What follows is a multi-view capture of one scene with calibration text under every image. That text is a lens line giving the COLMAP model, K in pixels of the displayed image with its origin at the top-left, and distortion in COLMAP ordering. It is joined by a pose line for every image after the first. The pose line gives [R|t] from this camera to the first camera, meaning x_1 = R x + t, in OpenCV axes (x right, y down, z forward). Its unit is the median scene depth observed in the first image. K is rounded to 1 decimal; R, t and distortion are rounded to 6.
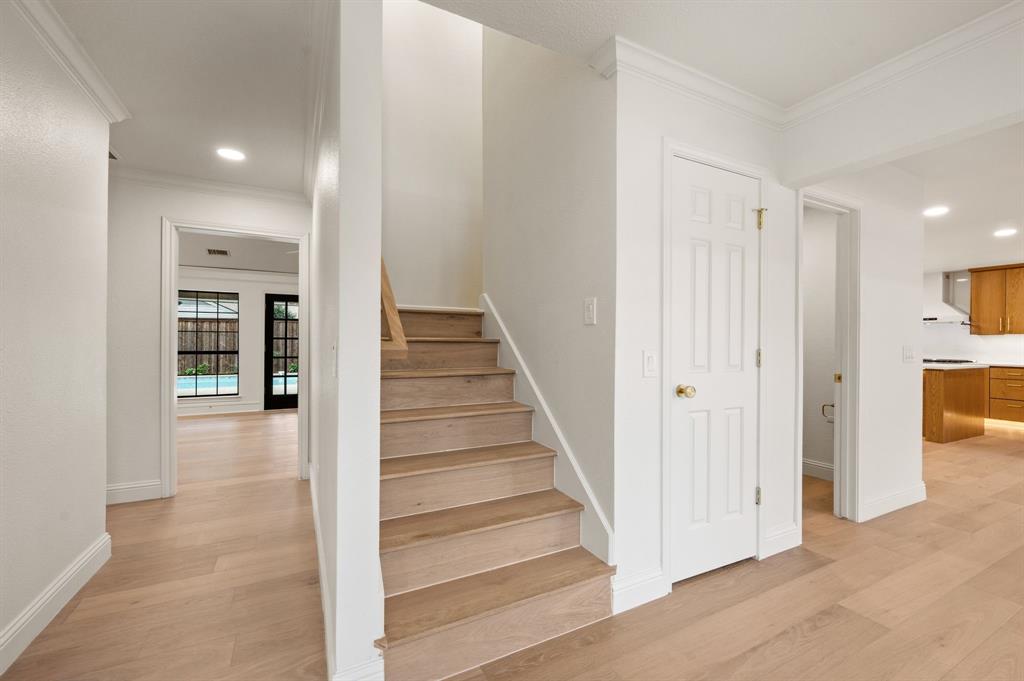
lens RADIAL K [[402.3, 0, 517.5], [0, 402.3, 341.6], [0, 0, 1]] dist [-0.001419, 0.000197]
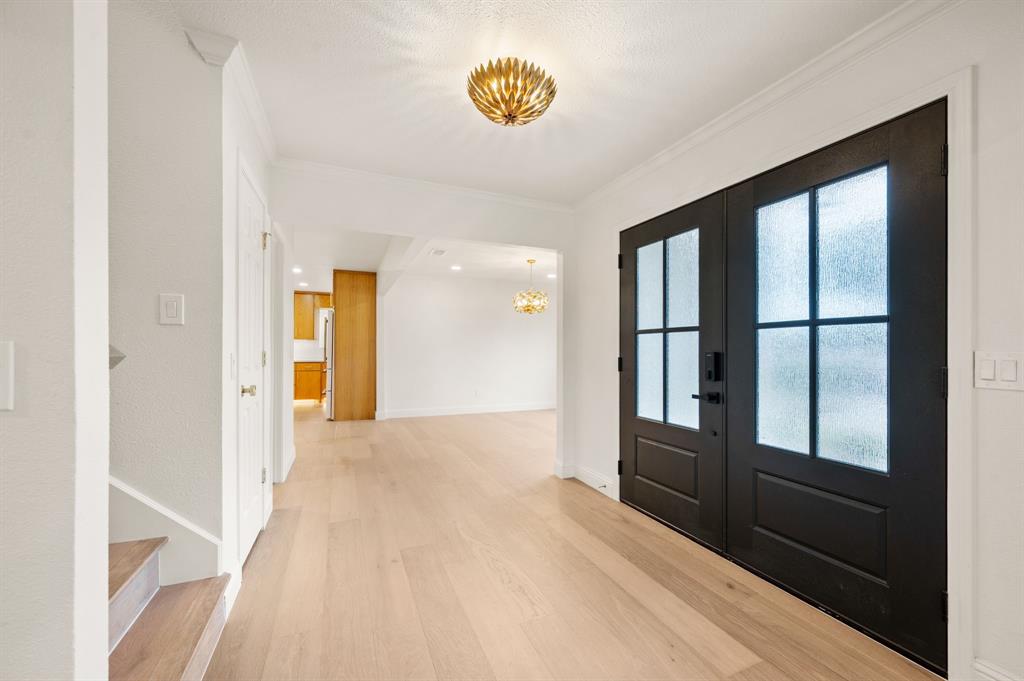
lens RADIAL K [[402.3, 0, 517.2], [0, 402.3, 346.6], [0, 0, 1]] dist [-0.001419, 0.000197]
pose [[0.098697, -0.000438, 0.995117, -0.618948], [-0.004533, 0.999989, 0.000889, 0.001082], [-0.995107, -0.004599, 0.098694, 0.182241]]
